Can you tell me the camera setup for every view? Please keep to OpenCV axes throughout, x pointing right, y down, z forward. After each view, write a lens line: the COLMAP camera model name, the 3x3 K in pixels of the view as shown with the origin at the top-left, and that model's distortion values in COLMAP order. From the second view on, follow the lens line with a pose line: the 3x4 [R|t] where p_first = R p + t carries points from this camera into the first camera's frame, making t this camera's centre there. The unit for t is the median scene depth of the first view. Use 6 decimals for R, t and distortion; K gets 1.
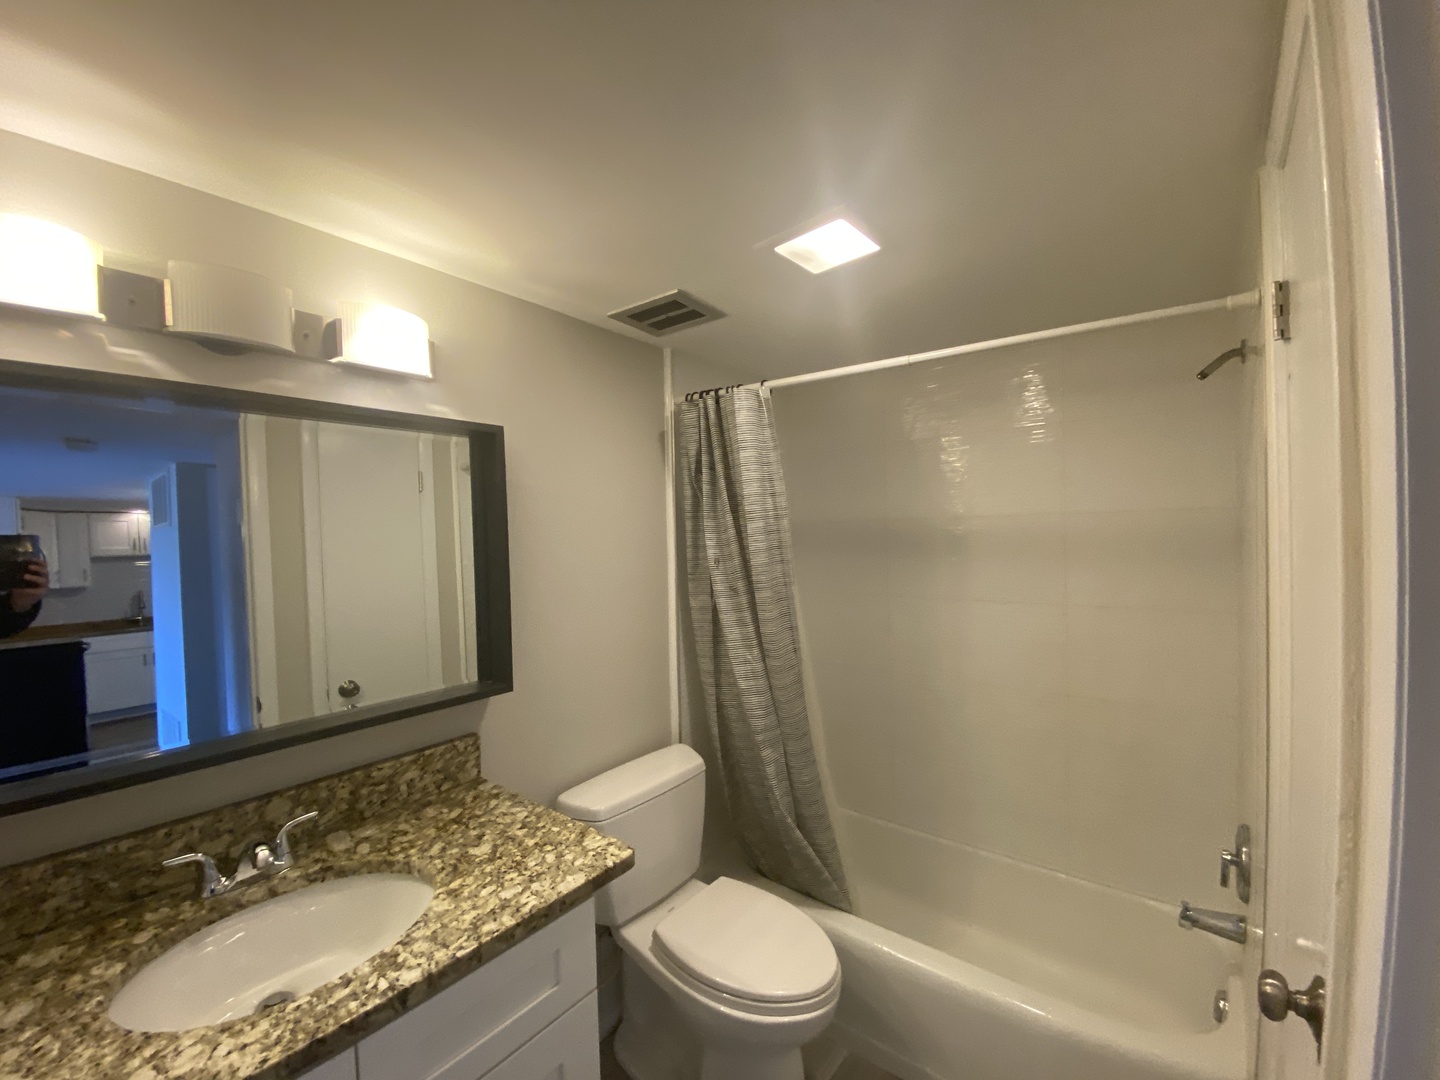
lens RADIAL K [[585.5, 0, 762.6], [0, 585.5, 534.2], [0, 0, 1]] dist [-0.001665, -0.010185]
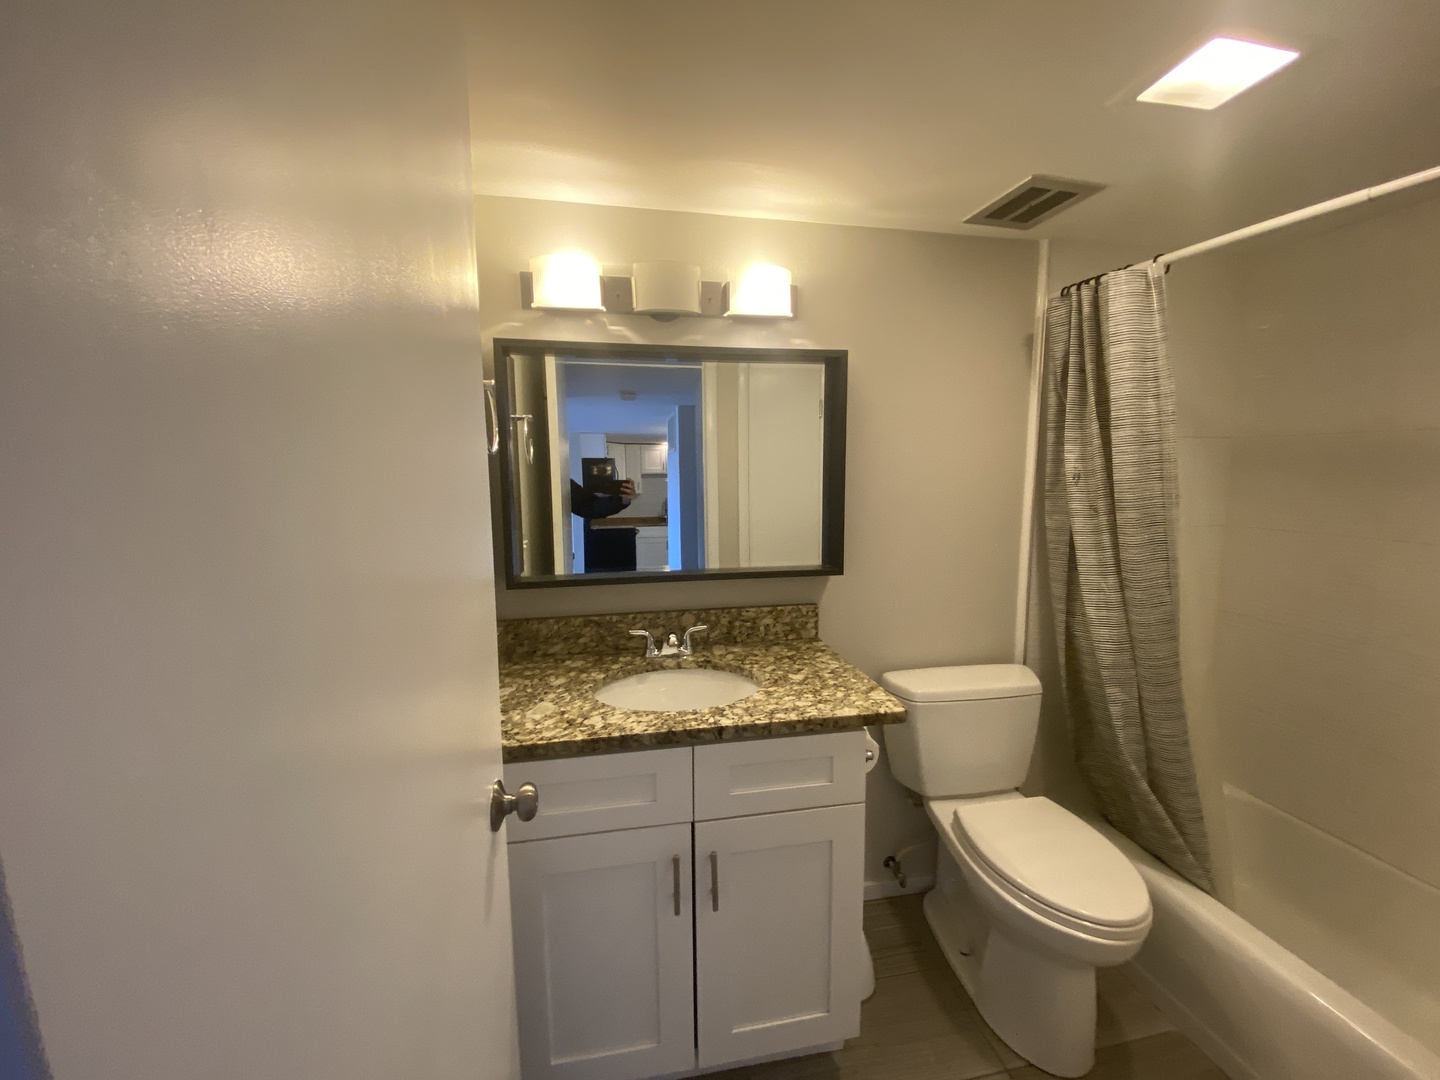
lens RADIAL K [[585.5, 0, 723.9], [0, 585.5, 534.8], [0, 0, 1]] dist [-0.001665, -0.010185]
pose [[0.747997, 0.087905, -0.657855, 0.130647], [-0.003430, 0.991689, 0.128613, 0.023532], [0.663693, -0.093946, 0.742082, -0.041284]]
